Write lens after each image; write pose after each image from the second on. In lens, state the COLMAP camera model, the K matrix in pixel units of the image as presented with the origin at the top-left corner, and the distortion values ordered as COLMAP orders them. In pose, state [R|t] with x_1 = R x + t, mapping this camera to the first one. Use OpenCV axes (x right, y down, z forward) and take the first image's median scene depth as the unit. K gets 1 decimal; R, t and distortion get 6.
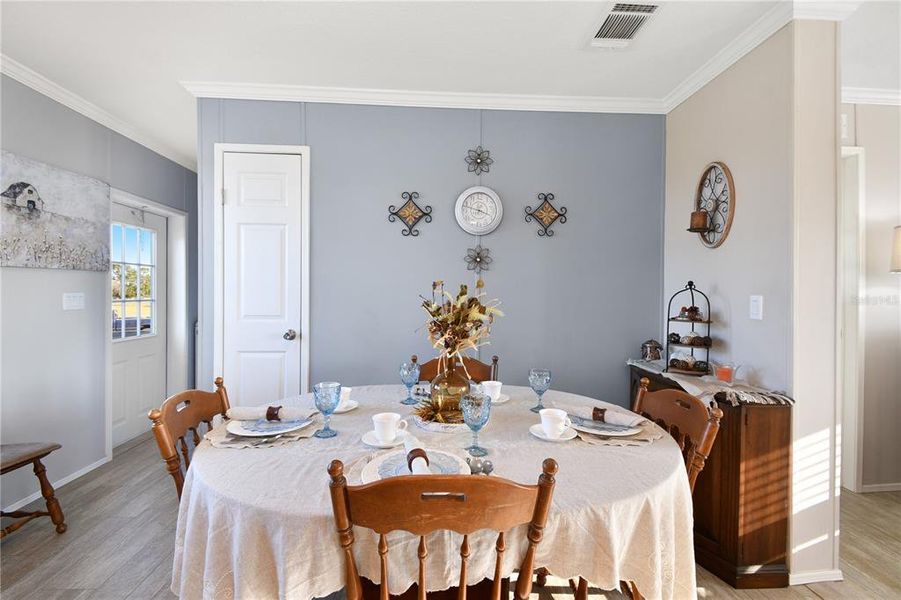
lens RADIAL K [[409.3, 0, 451.7], [0, 409.3, 297.2], [0, 0, 1]] dist [0.010837, -0.001597]
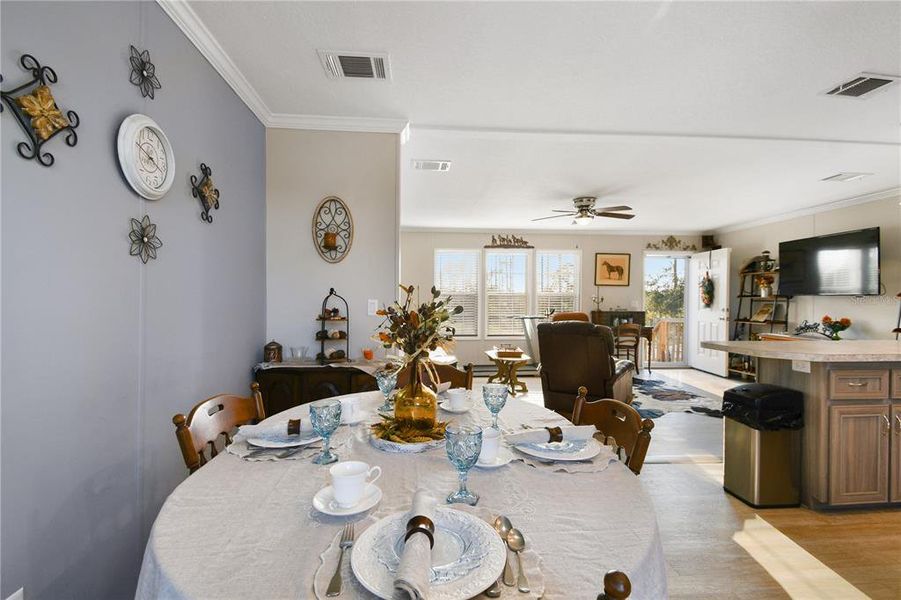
lens RADIAL K [[394.9, 0, 440.2], [0, 394.9, 304.0], [0, 0, 1]] dist [0.013439, -0.011635]
pose [[0.008100, -0.013358, 0.999878, -0.592201], [-0.001976, 0.999909, 0.013374, -0.005083], [-0.999965, -0.002084, 0.008073, 0.638693]]
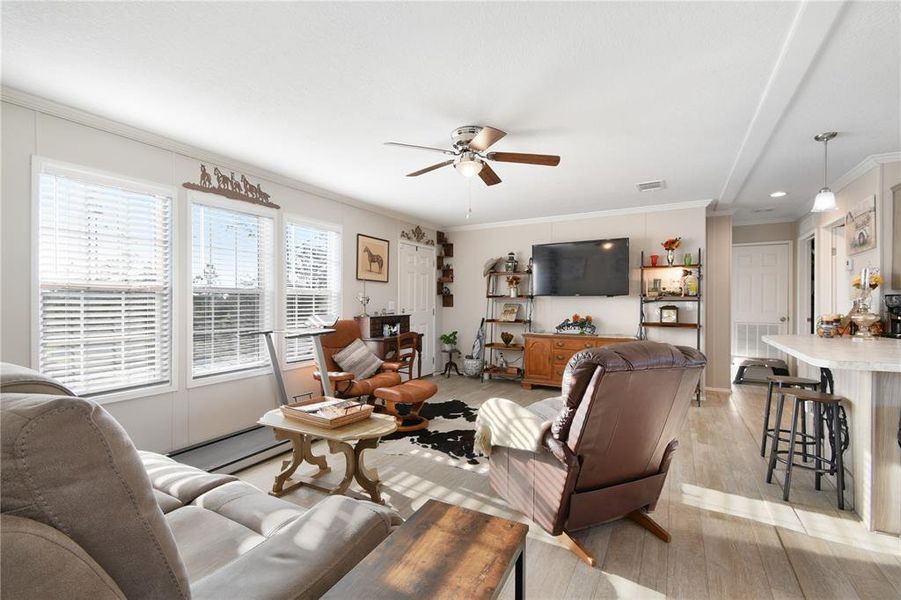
lens RADIAL K [[399.5, 0, 444.8], [0, 399.5, 304.5], [0, 0, 1]] dist [0.026606, -0.015877]
pose [[-0.835987, -0.005219, 0.548724, 0.900884], [-0.000050, 0.999956, 0.009433, 0.002537], [-0.548749, 0.007859, -0.835950, 1.009180]]
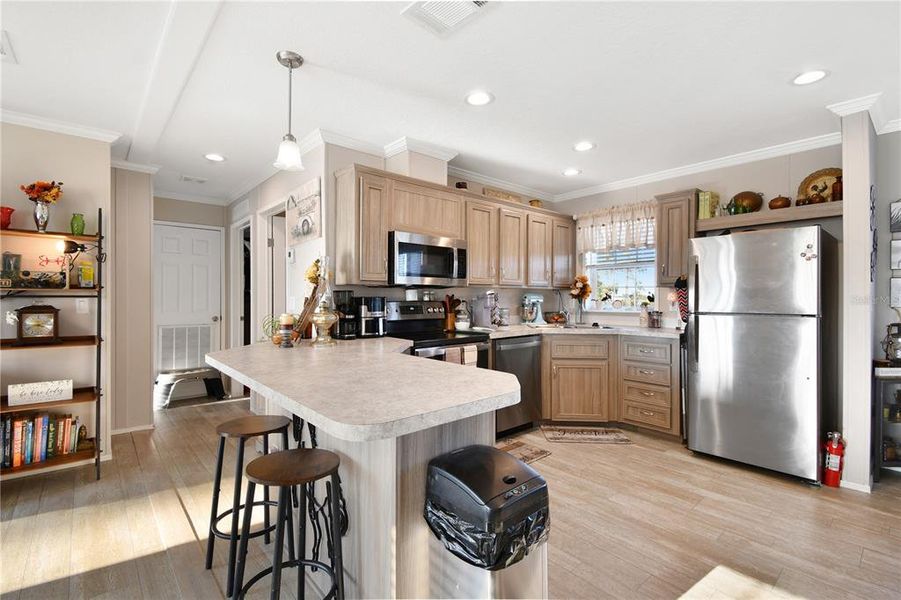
lens RADIAL K [[399.5, 0, 446.7], [0, 399.5, 301.3], [0, 0, 1]] dist [0.026606, -0.015877]
pose [[-0.786153, 0.000474, -0.618032, 0.873130], [-0.005387, 0.999956, 0.007619, 0.002171], [0.618009, 0.009319, -0.786116, 0.162661]]
